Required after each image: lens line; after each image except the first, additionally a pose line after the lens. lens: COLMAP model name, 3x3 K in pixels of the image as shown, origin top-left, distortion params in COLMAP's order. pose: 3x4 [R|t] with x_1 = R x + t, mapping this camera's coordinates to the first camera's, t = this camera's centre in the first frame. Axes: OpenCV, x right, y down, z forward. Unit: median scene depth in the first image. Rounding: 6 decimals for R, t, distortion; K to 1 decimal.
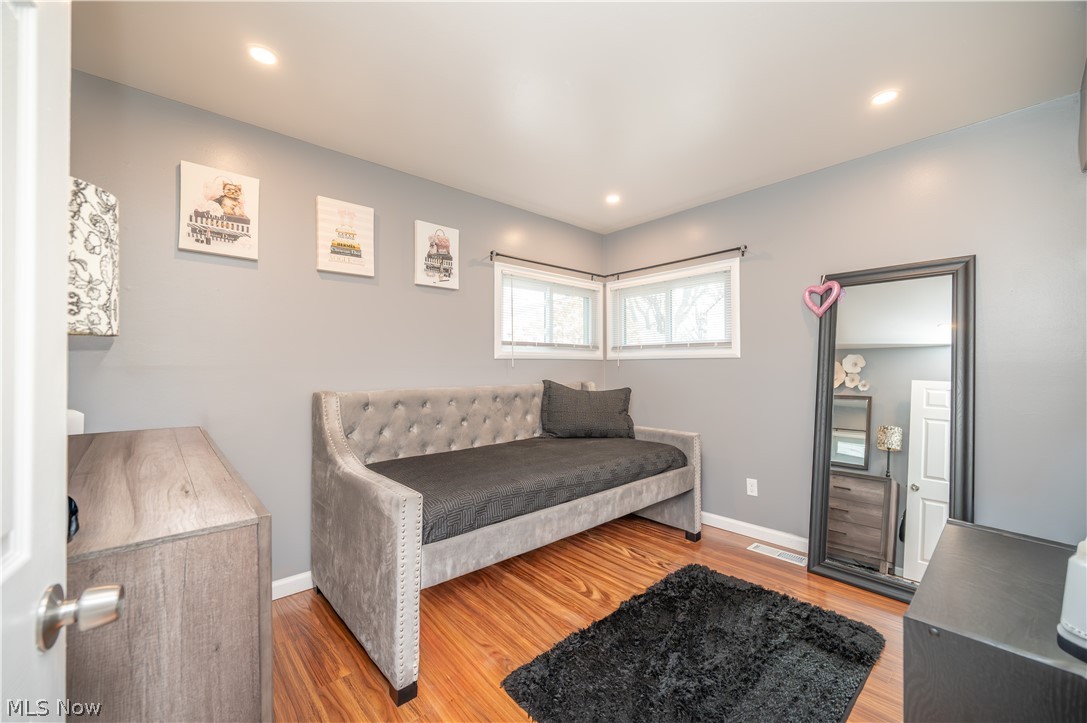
lens RADIAL K [[424.4, 0, 547.1], [0, 424.4, 363.8], [0, 0, 1]] dist [-0.000582, 0.000041]
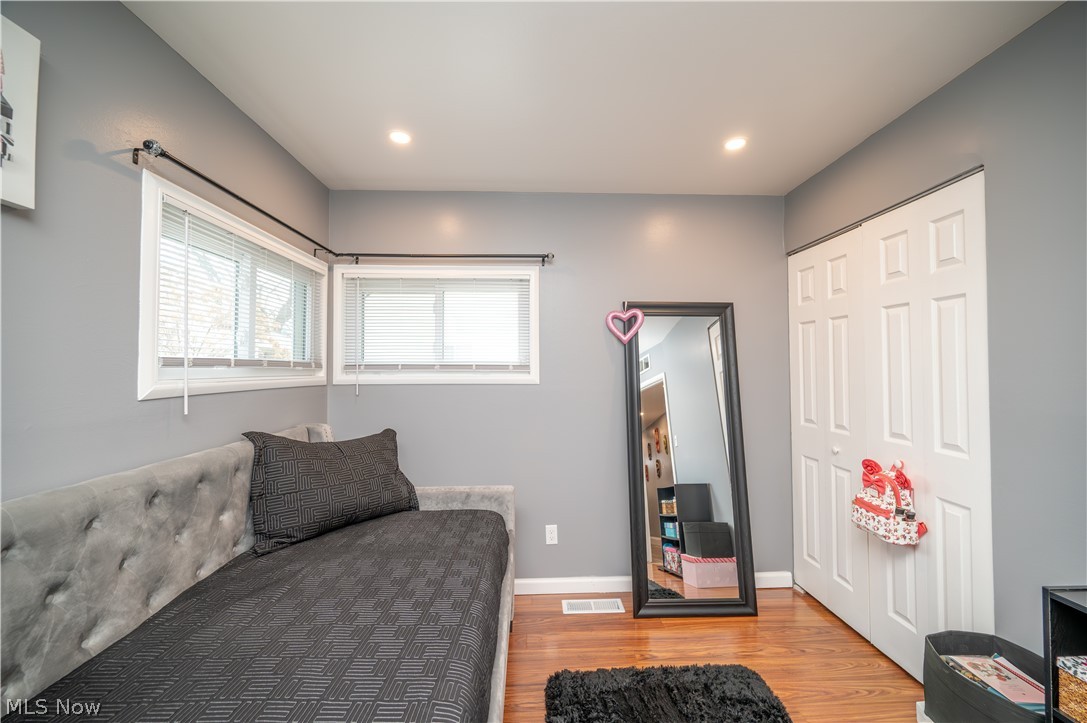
lens RADIAL K [[431.6, 0, 547.6], [0, 431.6, 359.7], [0, 0, 1]] dist [-0.001464, -0.000141]
pose [[0.636940, 0.018307, 0.770696, -0.197855], [-0.005227, 0.999798, -0.019429, -0.046086], [-0.770896, 0.008346, 0.636907, 0.429532]]
